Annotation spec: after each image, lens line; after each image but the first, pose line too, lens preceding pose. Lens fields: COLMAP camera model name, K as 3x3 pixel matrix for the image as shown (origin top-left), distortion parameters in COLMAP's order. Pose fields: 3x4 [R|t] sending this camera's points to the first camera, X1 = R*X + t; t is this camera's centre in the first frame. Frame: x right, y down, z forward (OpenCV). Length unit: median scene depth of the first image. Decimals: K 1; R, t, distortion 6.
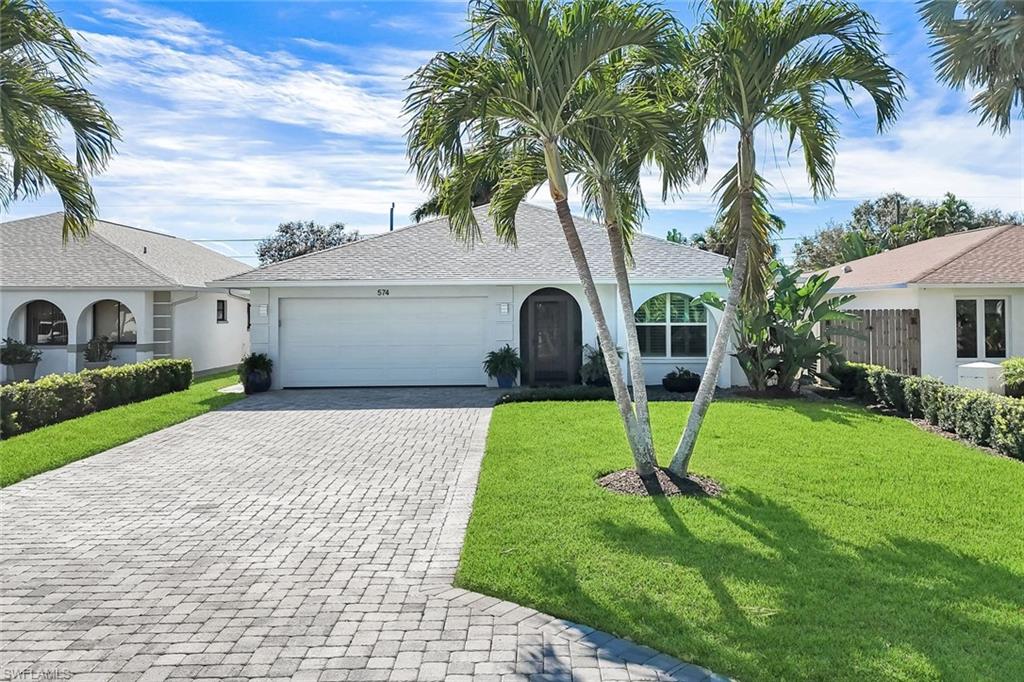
lens RADIAL K [[805.1, 0, 512.0], [0, 805.1, 341.0], [0, 0, 1]] dist [0.049684, -0.001251]
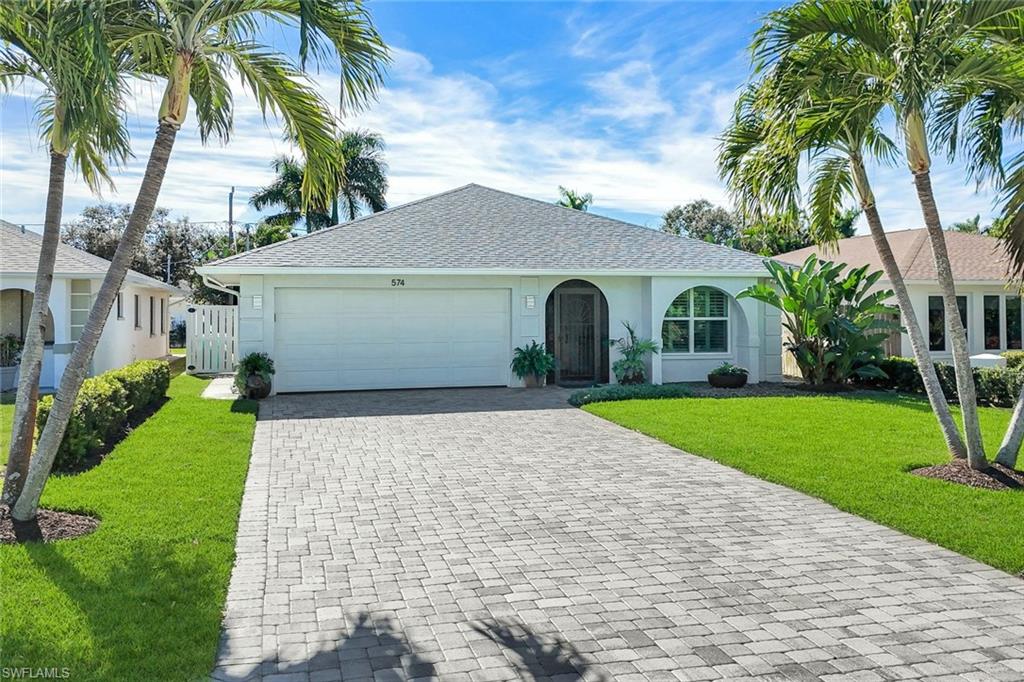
lens RADIAL K [[836.6, 0, 512.0], [0, 836.6, 341.0], [0, 0, 1]] dist [0.047142, -0.002689]
pose [[0.965089, -0.006074, 0.261851, -0.280534], [0.007384, 0.999965, -0.004021, 0.008481], [-0.261818, 0.005814, 0.965100, 0.083559]]
